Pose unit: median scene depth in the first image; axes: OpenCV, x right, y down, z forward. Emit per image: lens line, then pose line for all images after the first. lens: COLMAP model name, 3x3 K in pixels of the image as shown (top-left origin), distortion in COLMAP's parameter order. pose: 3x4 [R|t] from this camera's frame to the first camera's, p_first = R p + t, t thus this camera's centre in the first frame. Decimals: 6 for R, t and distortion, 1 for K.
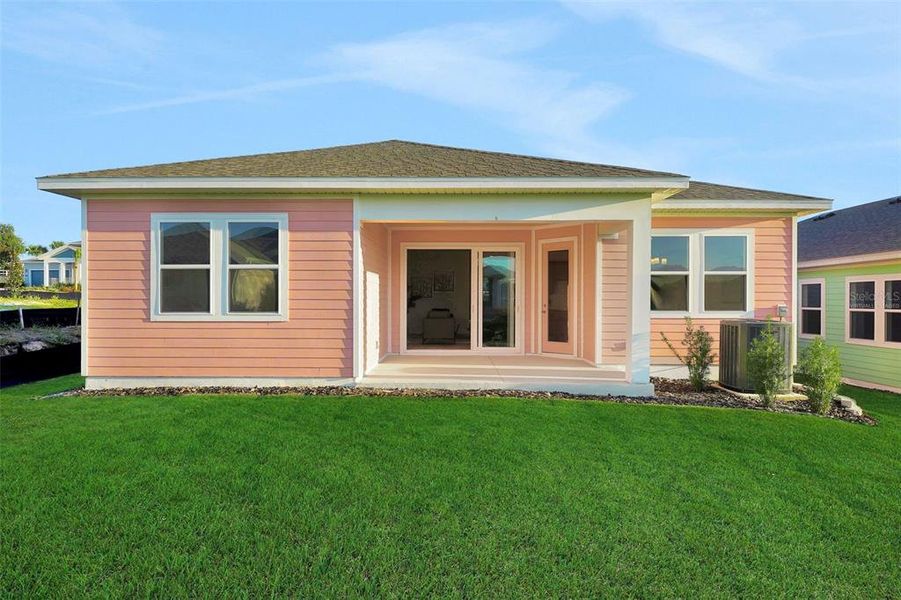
lens RADIAL K [[436.7, 0, 442.9], [0, 436.7, 298.9], [0, 0, 1]] dist [-0.006840, -0.000776]
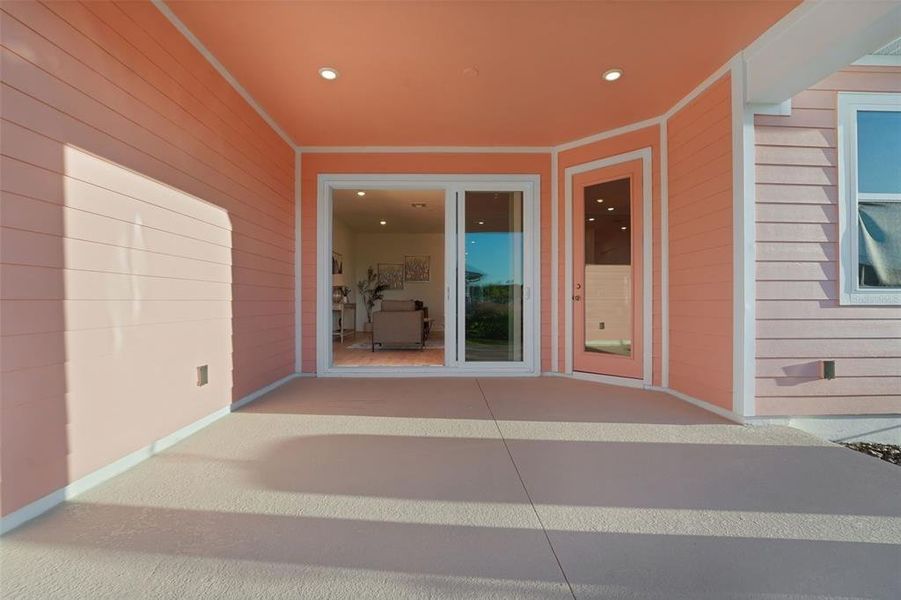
lens RADIAL K [[383.1, 0, 450.5], [0, 383.1, 300.0], [0, 0, 1]] dist [-0.021070, -0.000293]
pose [[0.998054, -0.002609, 0.062307, 0.062793], [0.002036, 0.999955, 0.009268, 0.039750], [-0.062328, -0.009124, 0.998014, 0.767438]]
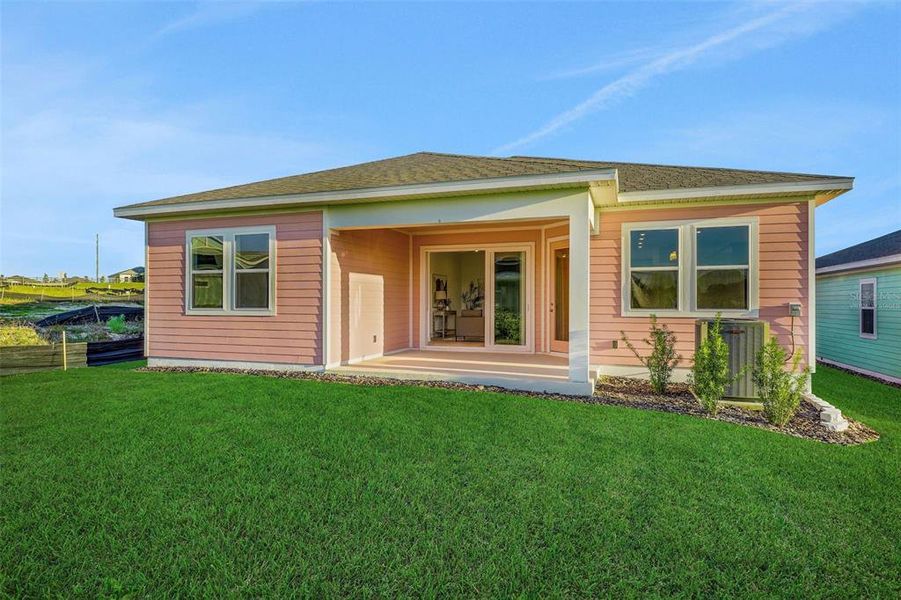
lens RADIAL K [[427.5, 0, 447.2], [0, 427.5, 302.7], [0, 0, 1]] dist [-0.004857, -0.000311]
pose [[0.964032, -0.000266, -0.265787, 0.379044], [0.001585, 0.999987, 0.004750, 0.009318], [0.265782, -0.005001, 0.964020, -0.004191]]
